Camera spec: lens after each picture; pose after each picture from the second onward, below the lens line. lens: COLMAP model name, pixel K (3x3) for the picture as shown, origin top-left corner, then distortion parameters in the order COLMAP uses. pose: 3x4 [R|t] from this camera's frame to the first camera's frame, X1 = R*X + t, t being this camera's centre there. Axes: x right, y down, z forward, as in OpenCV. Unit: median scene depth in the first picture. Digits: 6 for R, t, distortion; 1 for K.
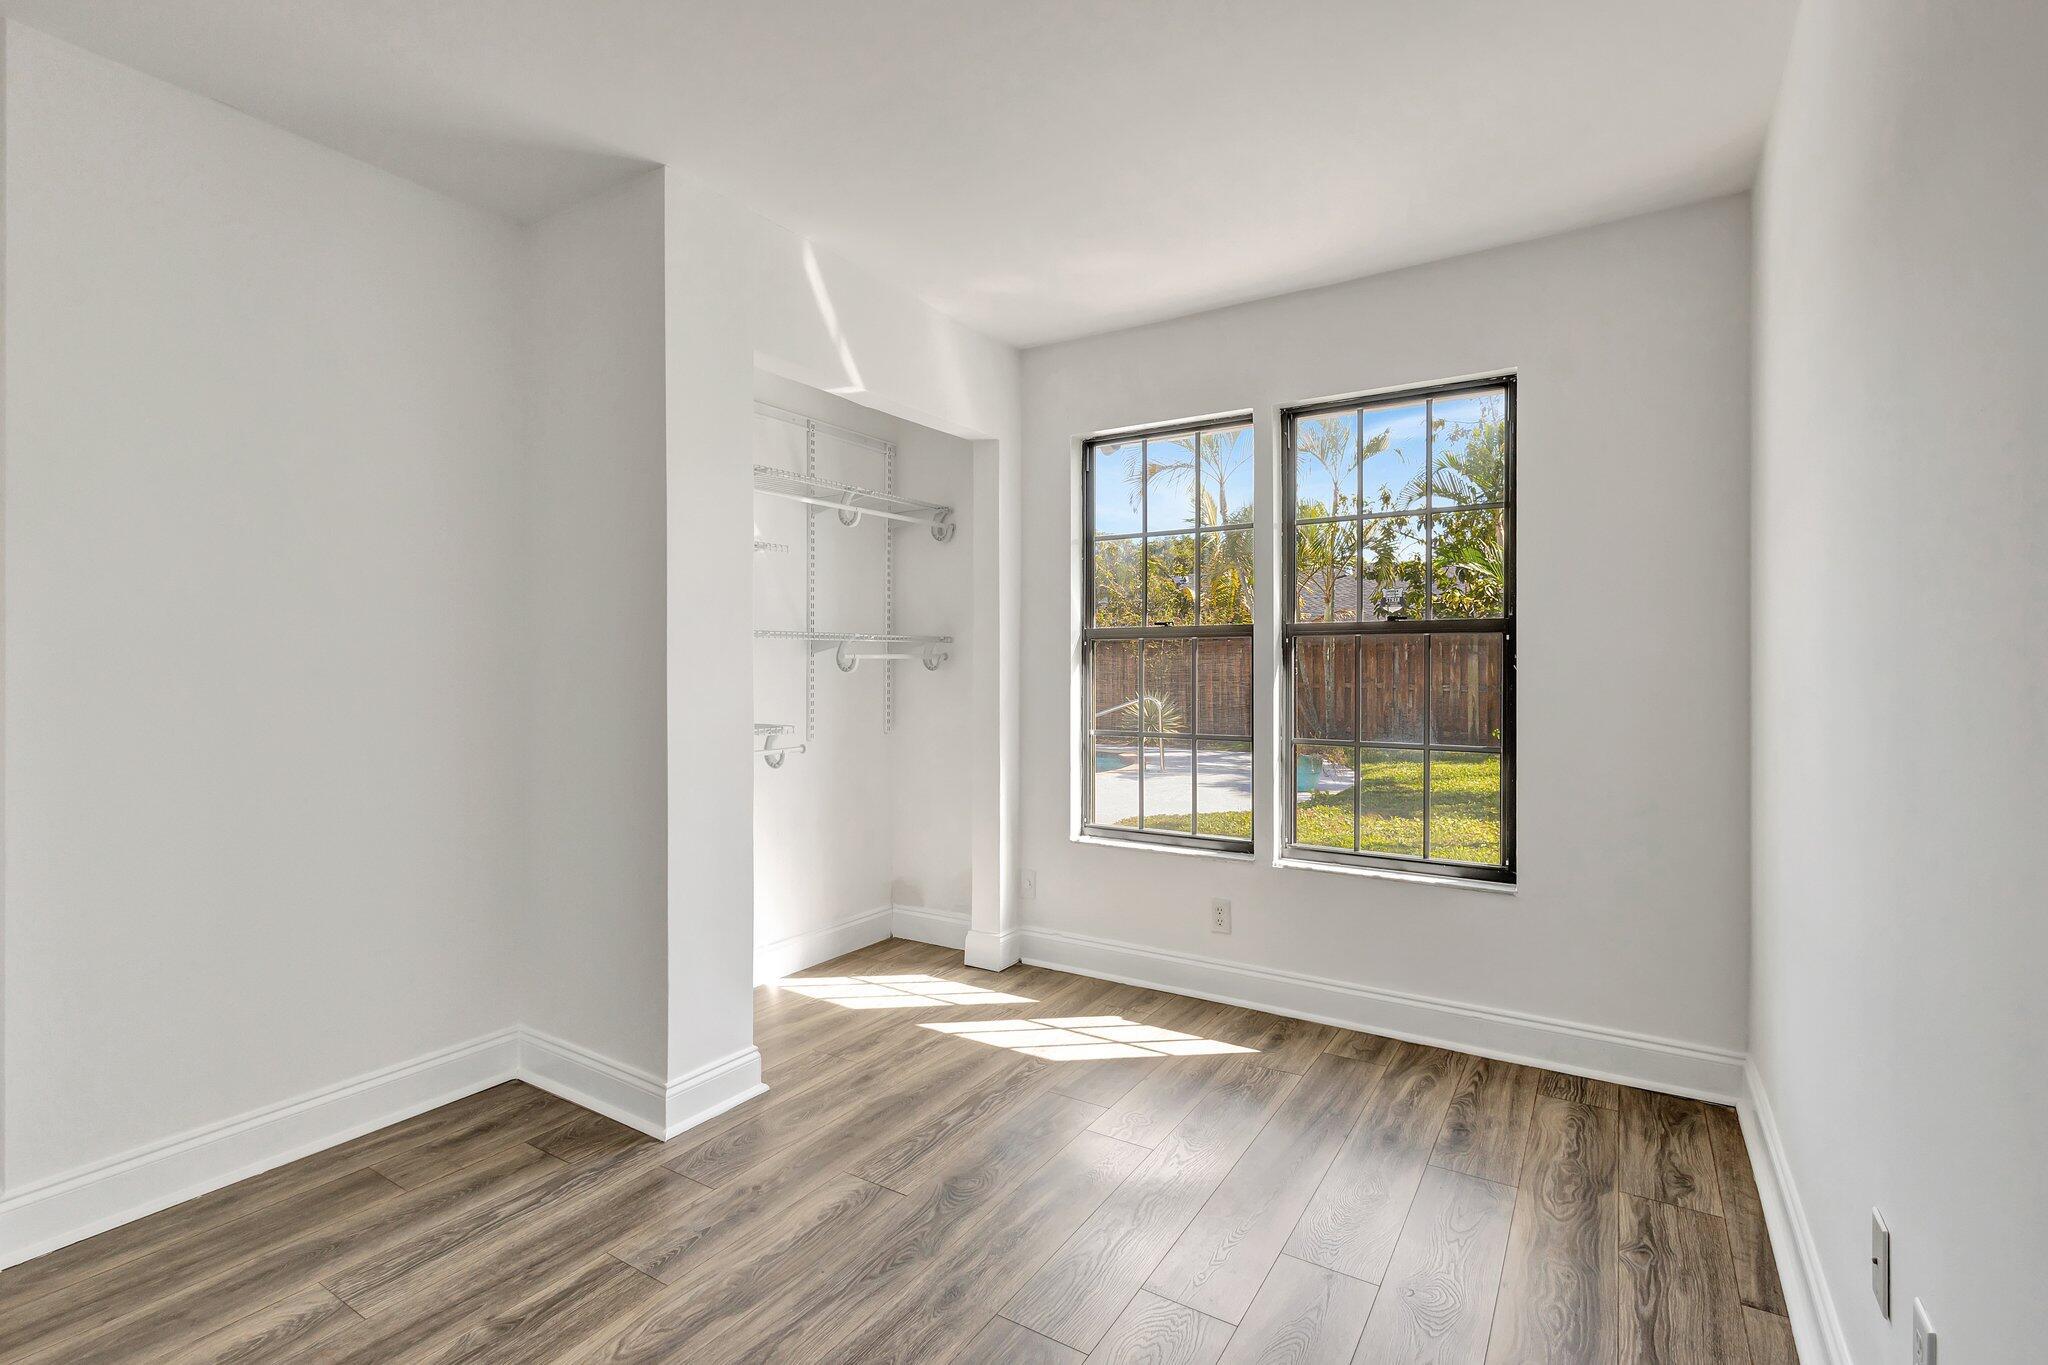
lens RADIAL K [[953.1, 0, 1024.0], [0, 953.1, 682.5], [0, 0, 1]] dist [0.000276, -0.000148]
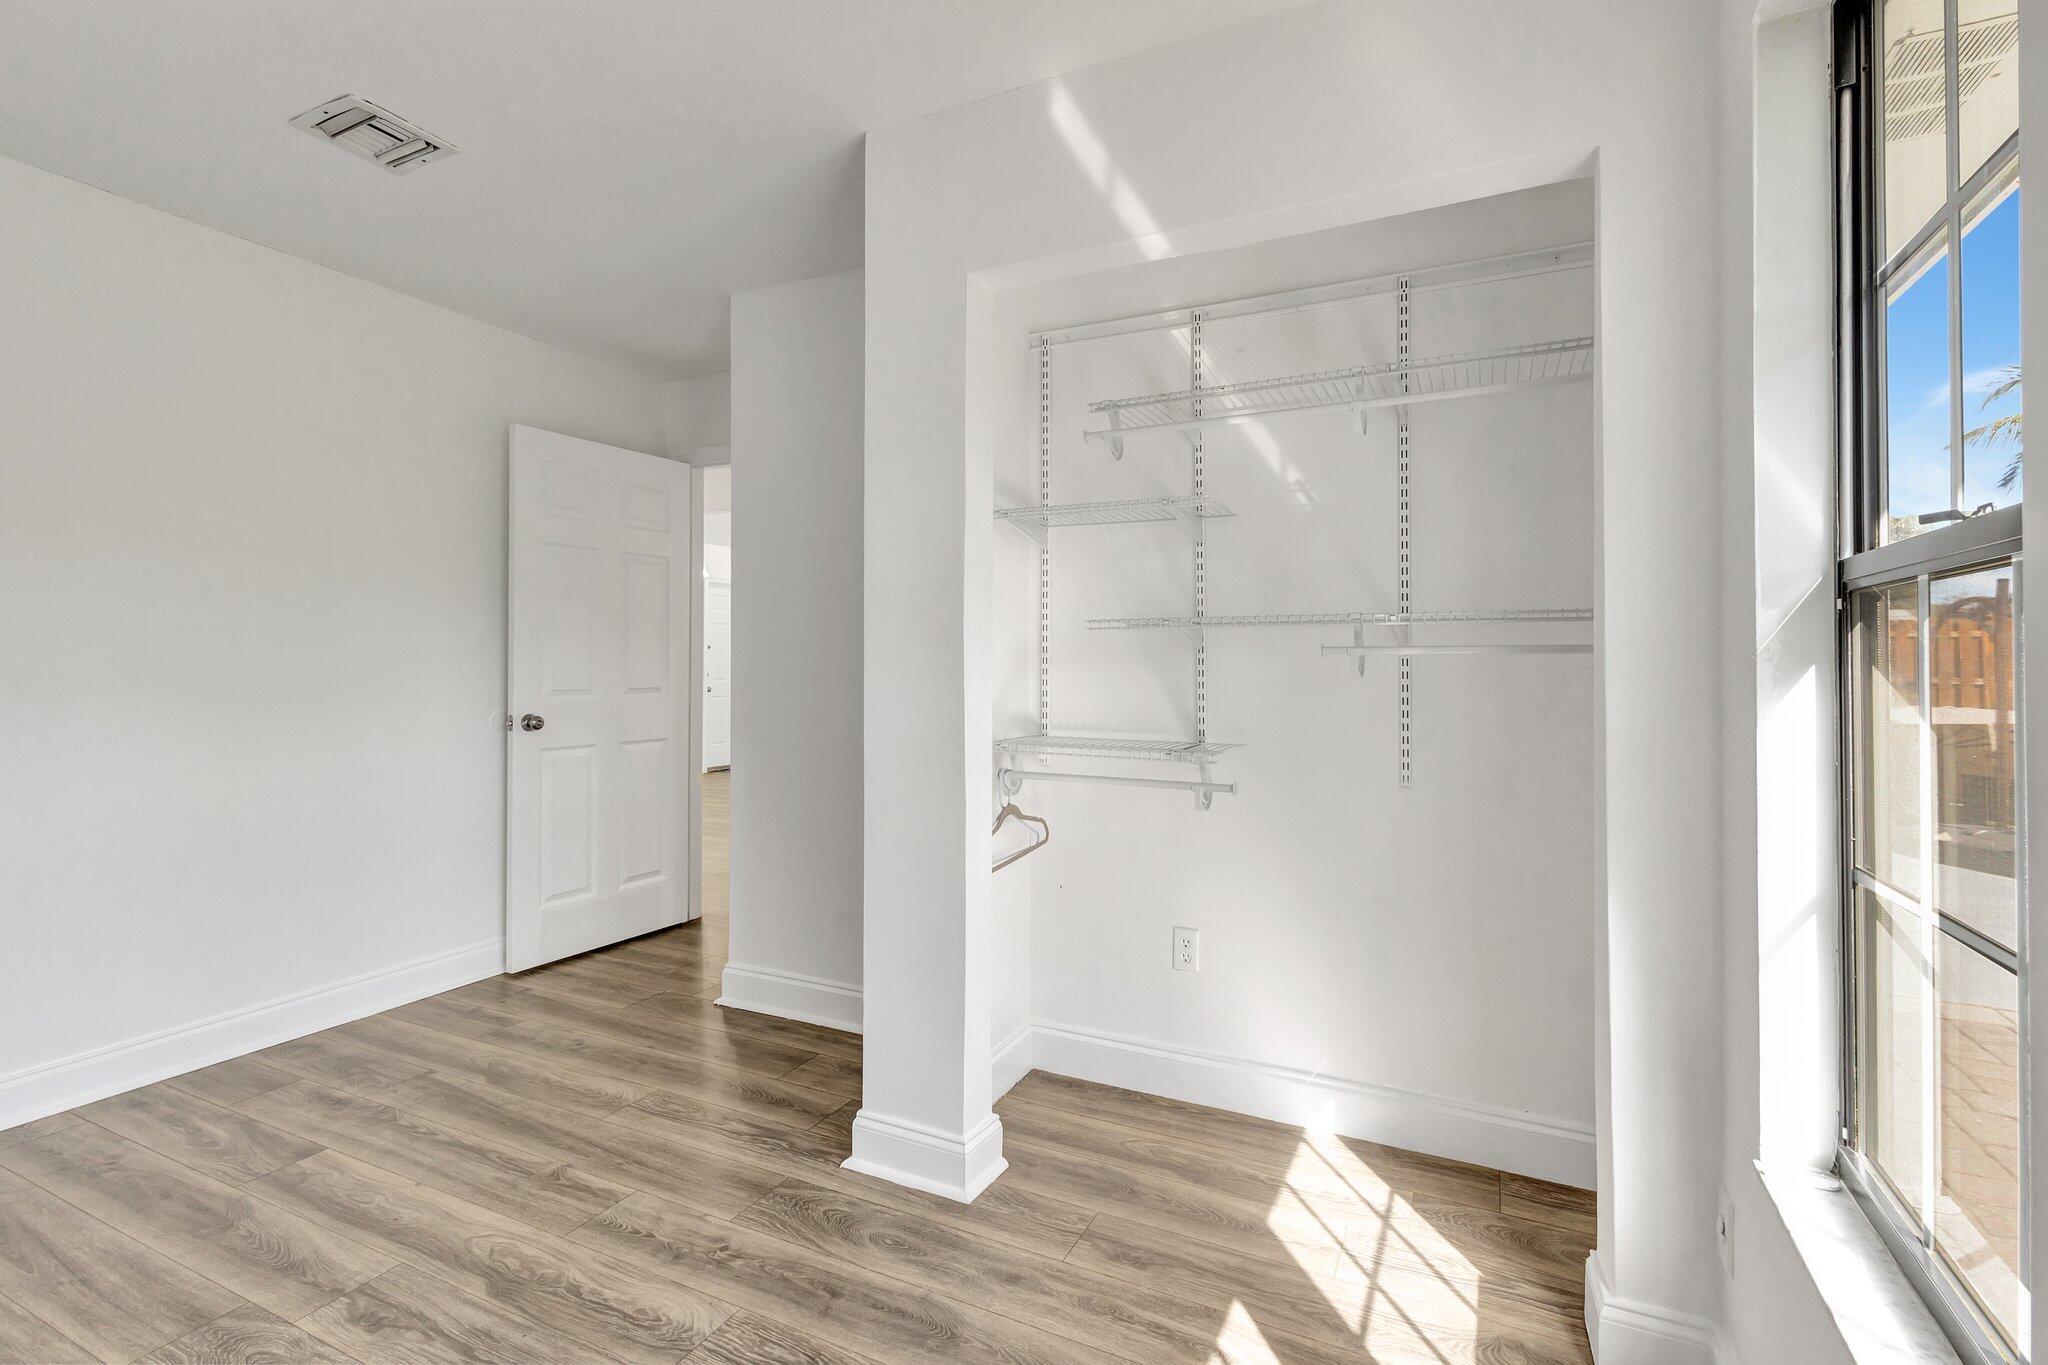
lens RADIAL K [[943.6, 0, 1029.2], [0, 943.6, 663.5], [0, 0, 1]] dist [0.007478, -0.000324]
pose [[0.105559, 0.001737, -0.994412, 0.468873], [-0.020764, 0.999784, -0.000458, -0.017476], [0.994196, 0.020696, 0.105572, 0.876582]]
